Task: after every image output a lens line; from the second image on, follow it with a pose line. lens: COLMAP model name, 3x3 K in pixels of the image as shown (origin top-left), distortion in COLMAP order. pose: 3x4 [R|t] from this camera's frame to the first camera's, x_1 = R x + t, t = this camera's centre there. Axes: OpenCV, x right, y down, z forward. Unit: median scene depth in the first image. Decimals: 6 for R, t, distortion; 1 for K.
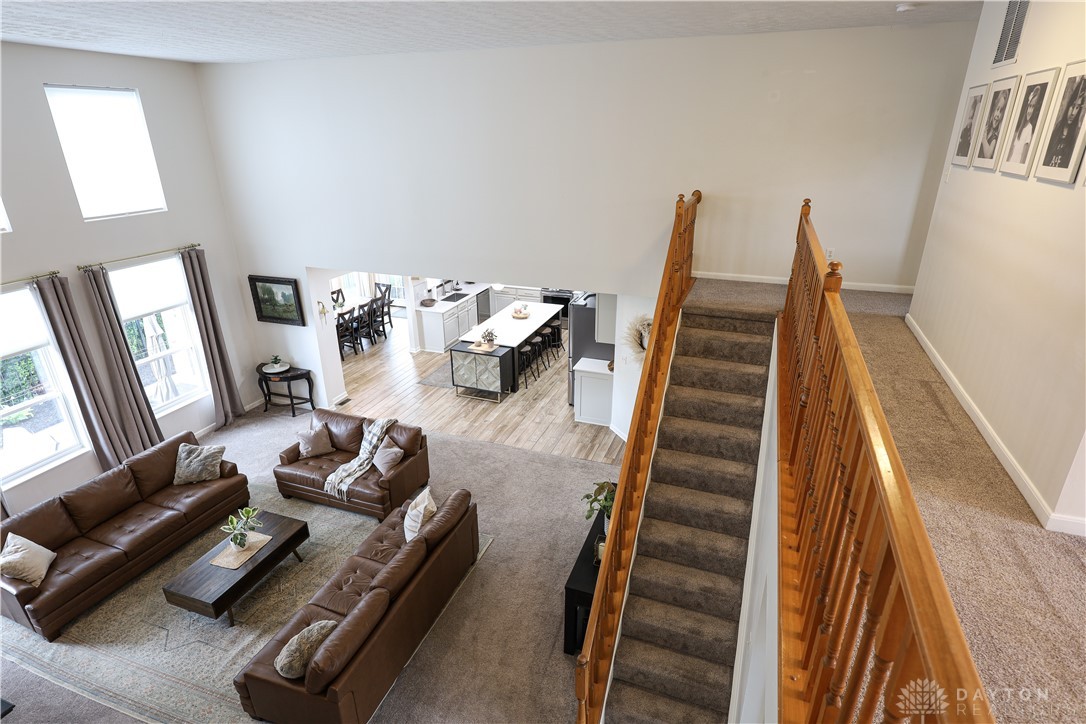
lens RADIAL K [[580.8, 0, 543.0], [0, 580.8, 362.0], [0, 0, 1]] dist [0.000034, -0.000005]
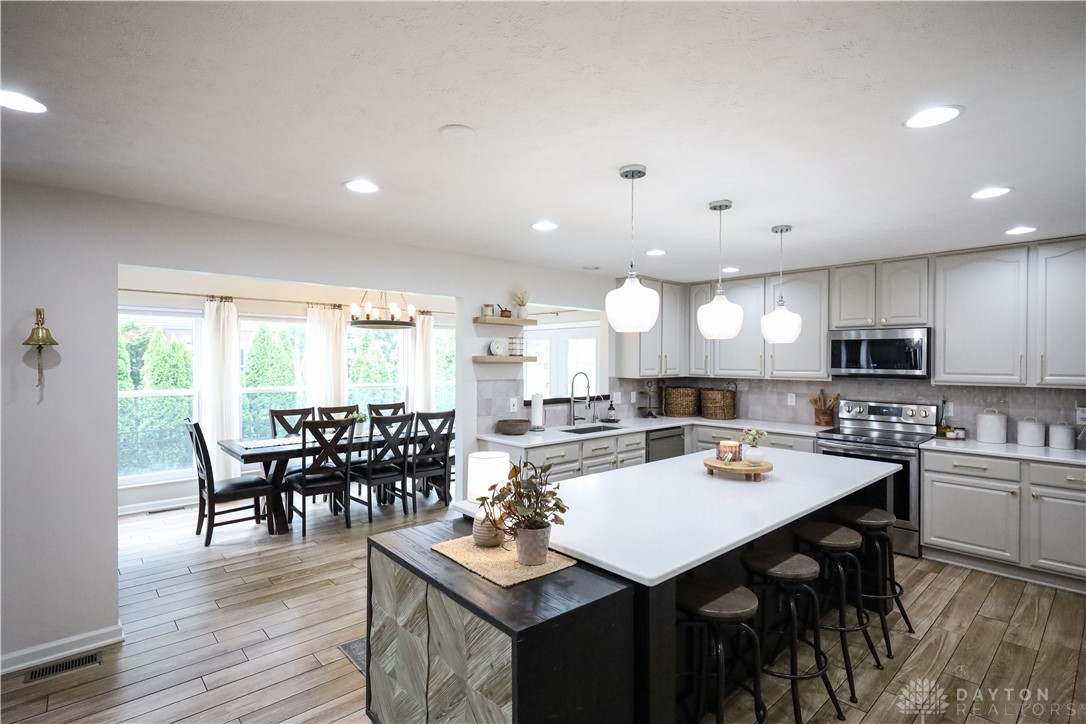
lens RADIAL K [[525.7, 0, 543.0], [0, 525.7, 362.0], [0, 0, 1]] dist [-0.000269, -0.000270]
pose [[0.887640, 0.007928, -0.460469, -0.004104], [-0.177422, 0.928562, -0.326028, -0.027322], [0.424990, 0.371093, 0.825635, 0.739439]]
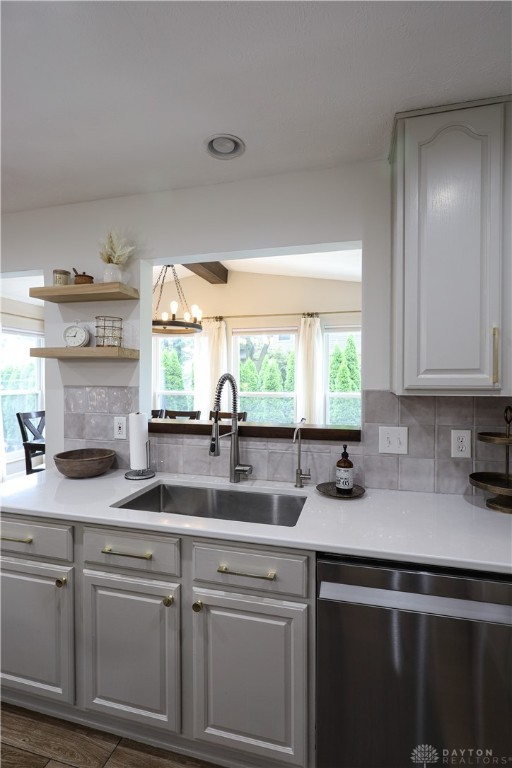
lens RADIAL K [[371.8, 0, 256.0], [0, 371.8, 384.0], [0, 0, 1]] dist [-0.000269, -0.000270]
pose [[0.092010, 0.025752, -0.995425, -0.027912], [-0.373784, 0.927456, -0.010557, -0.174732], [0.922941, 0.373045, 0.094961, 1.133635]]
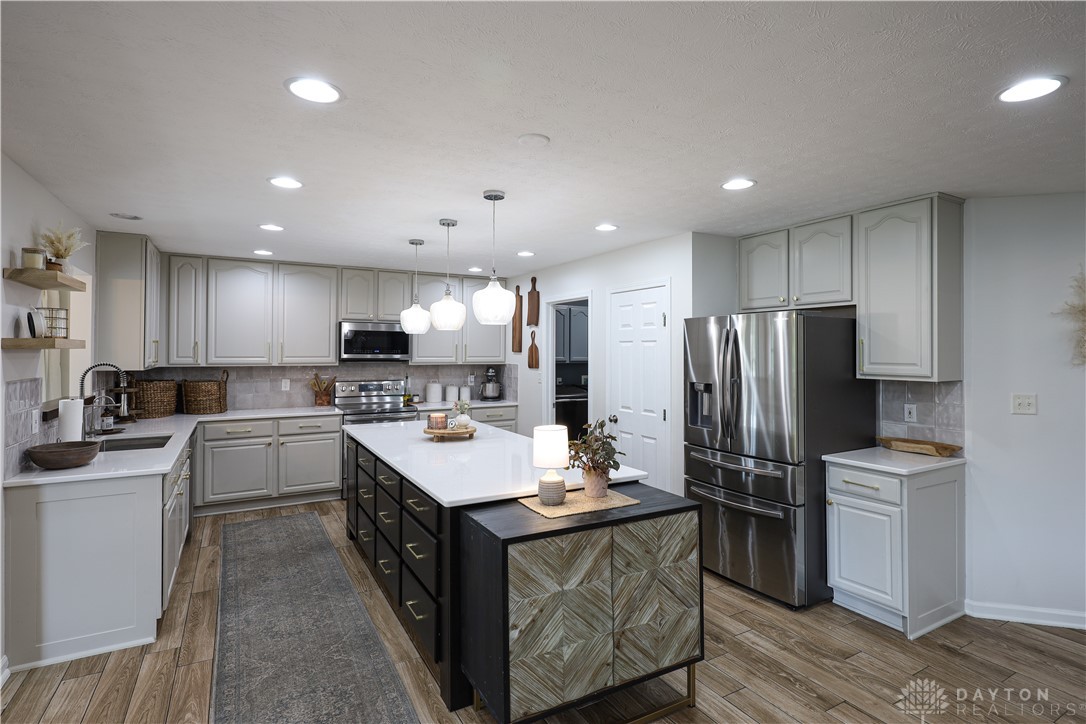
lens RADIAL K [[544.0, 0, 544.7], [0, 544.0, 347.6], [0, 0, 1]] dist [0.000909, 0.000191]
pose [[0.640881, 0.010351, 0.767570, -0.267150], [0.279392, 0.928184, -0.245794, -0.030086], [-0.714991, 0.371978, 0.591964, 0.751731]]
